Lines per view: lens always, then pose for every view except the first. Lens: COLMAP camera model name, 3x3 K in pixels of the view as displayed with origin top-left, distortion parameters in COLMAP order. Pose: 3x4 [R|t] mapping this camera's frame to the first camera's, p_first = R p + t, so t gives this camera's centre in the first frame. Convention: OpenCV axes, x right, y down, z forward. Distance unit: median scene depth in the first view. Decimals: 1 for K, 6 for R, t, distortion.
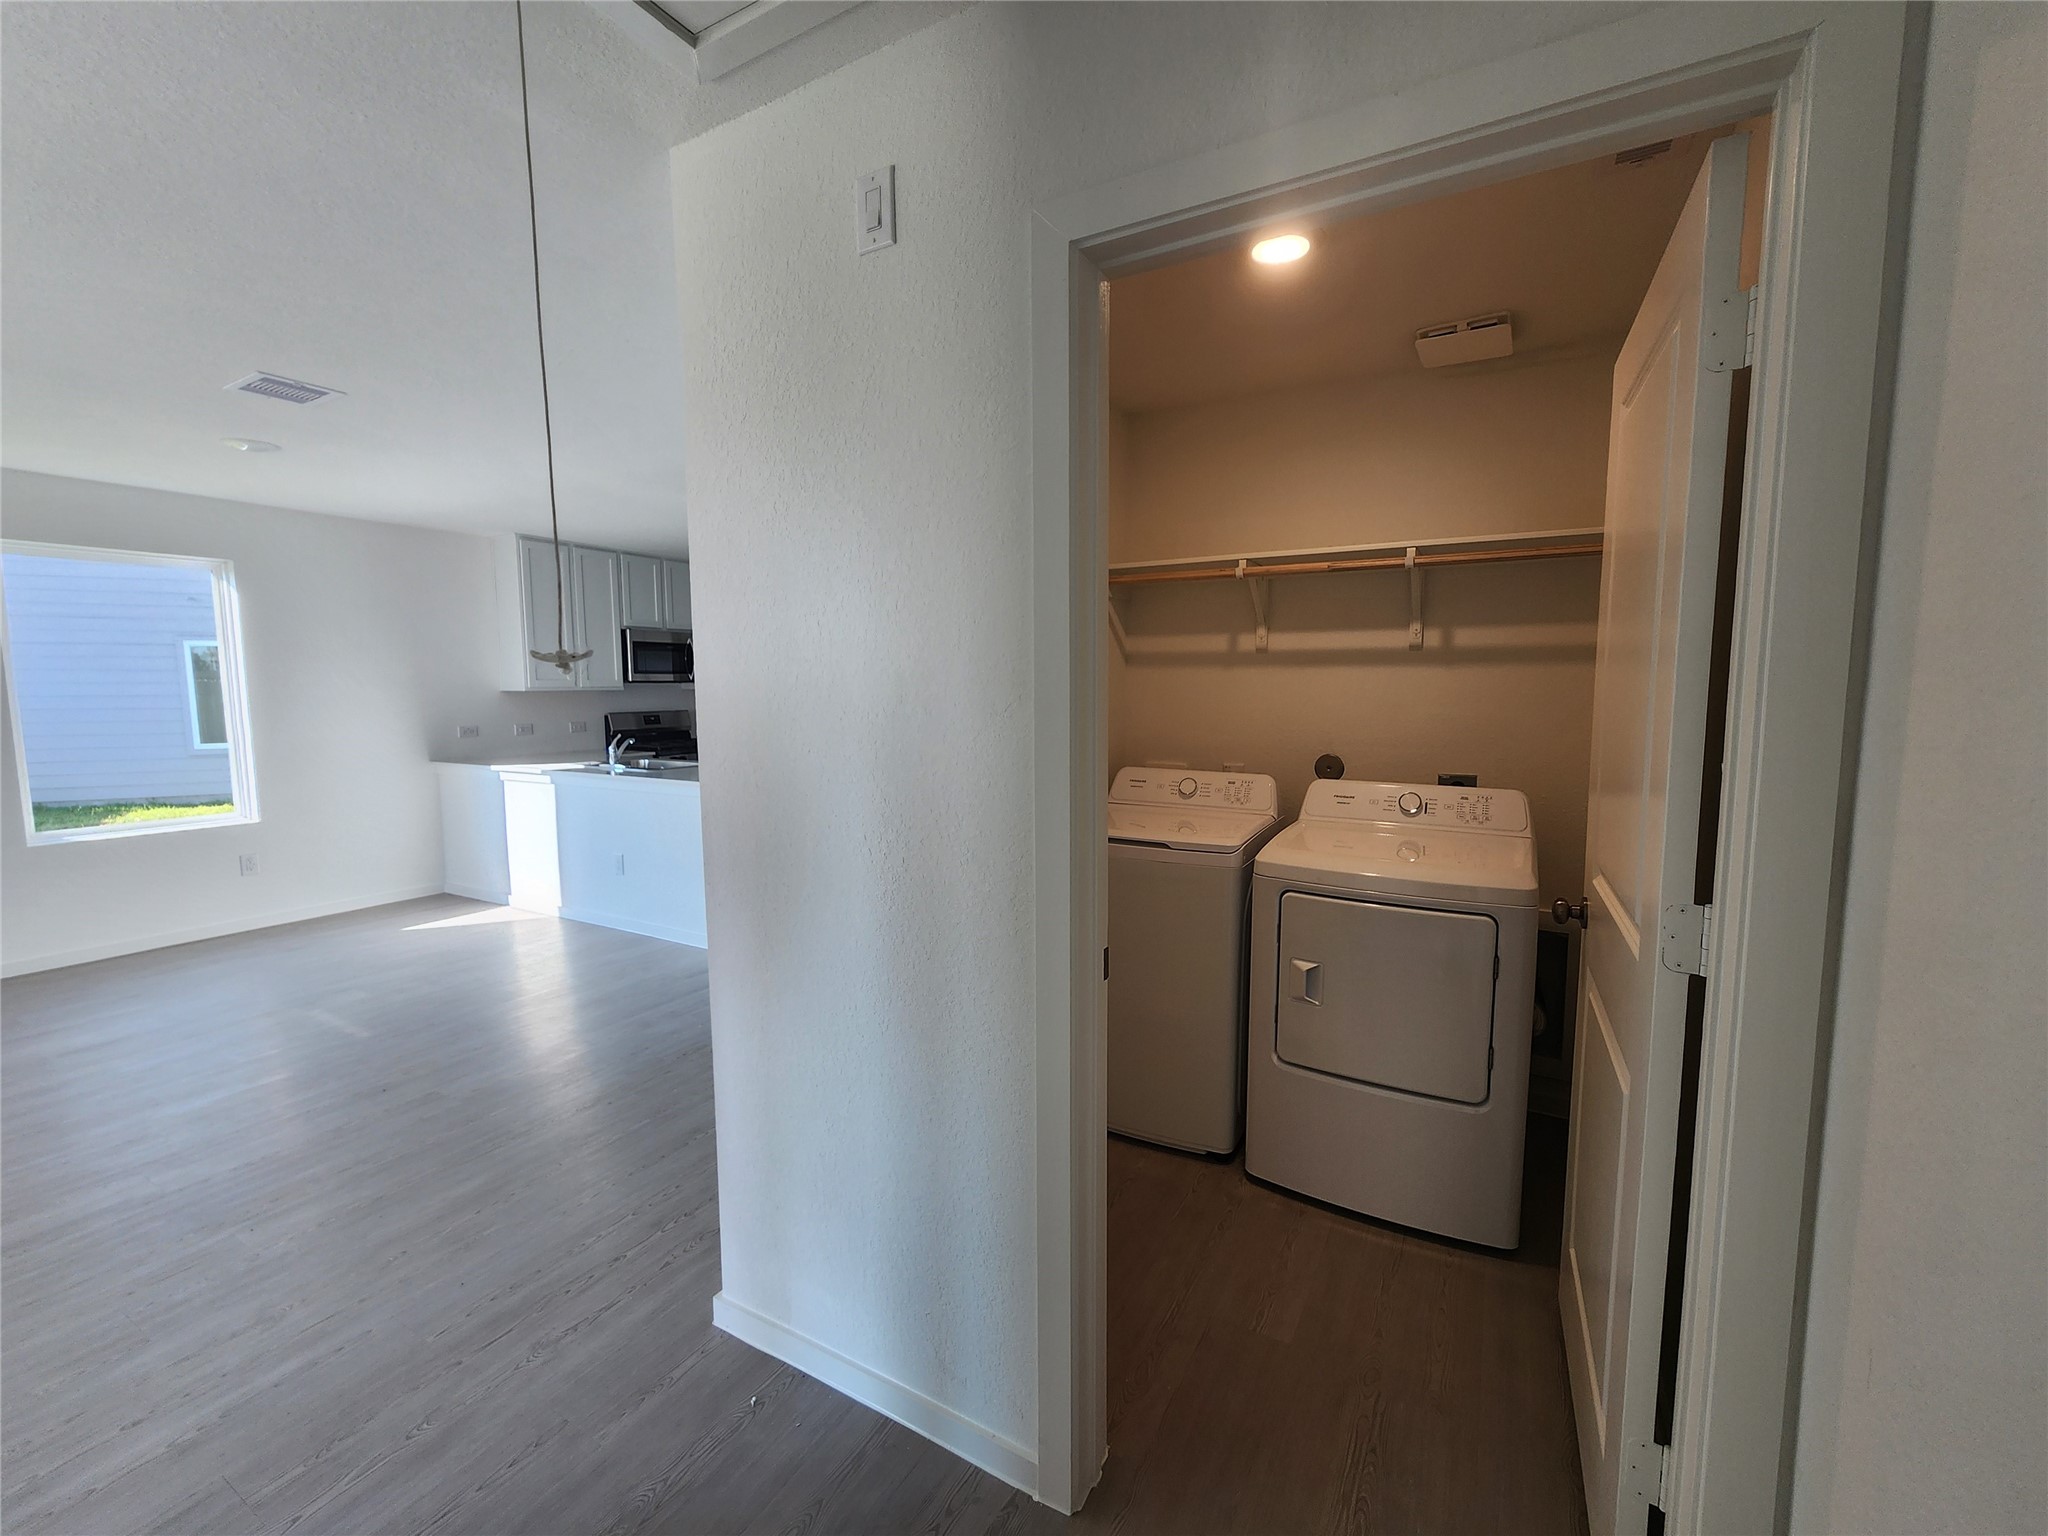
lens RADIAL K [[836.3, 0, 1031.9], [0, 836.3, 765.2], [0, 0, 1]] dist [-0.000751, -0.000141]
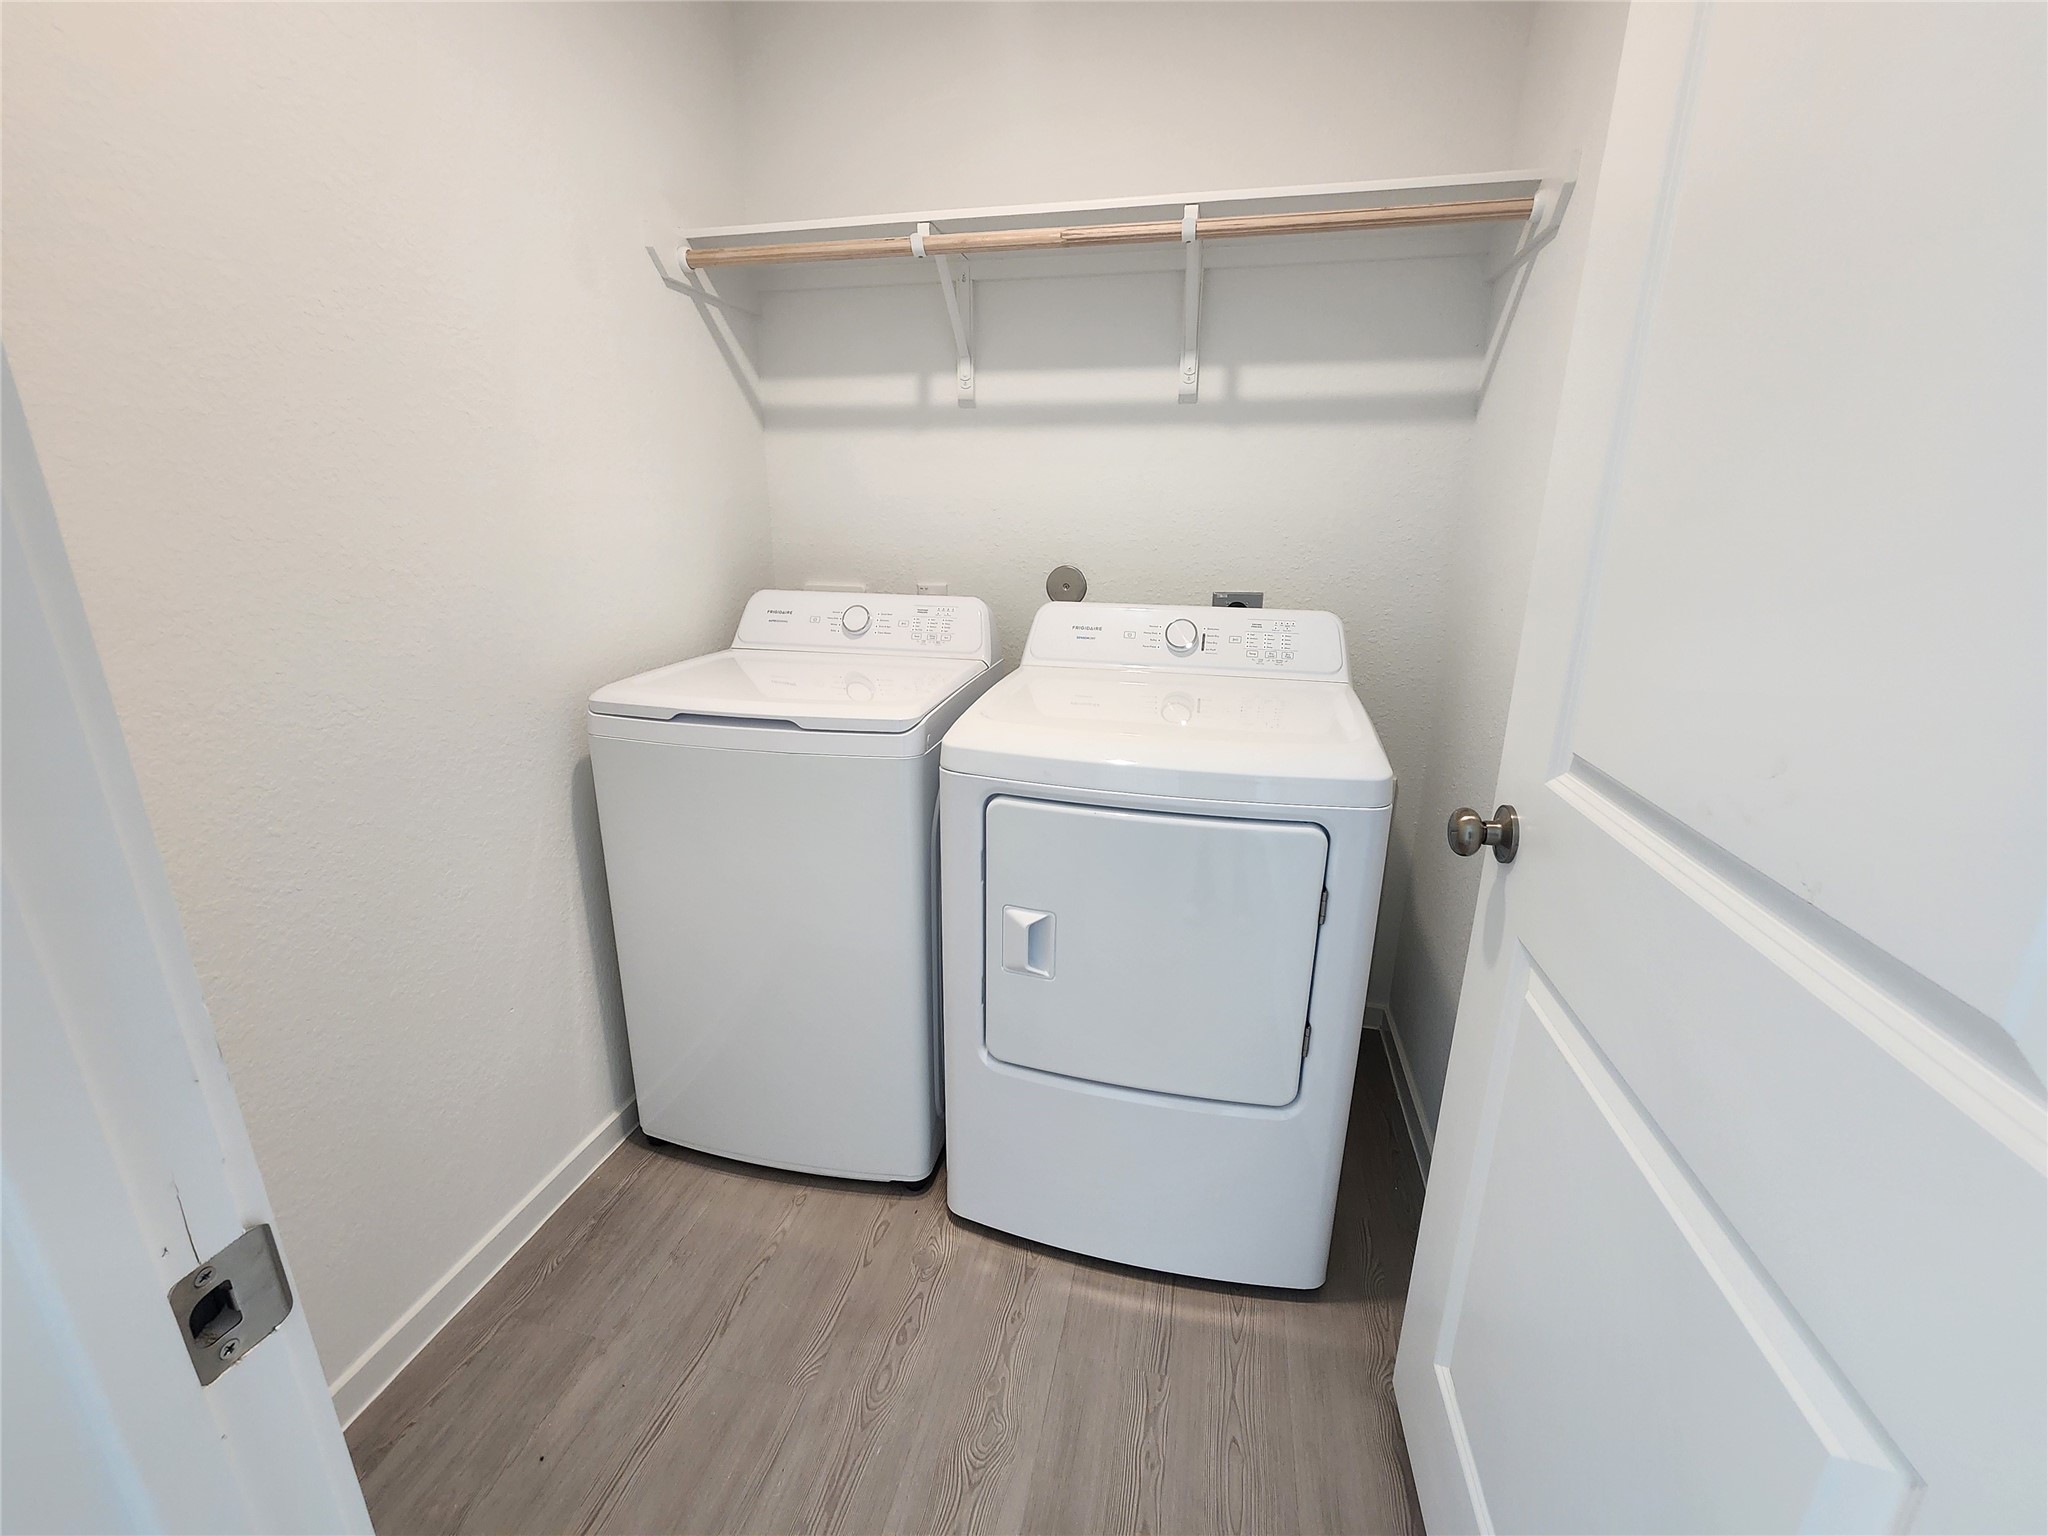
lens RADIAL K [[826.8, 0, 1012.4], [0, 826.8, 756.9], [0, 0, 1]] dist [0.015866, -0.000006]
pose [[0.963776, -0.068756, 0.257698, 0.139285], [0.019646, 0.981877, 0.188499, 0.012859], [-0.265988, -0.176608, 0.947660, 0.372461]]
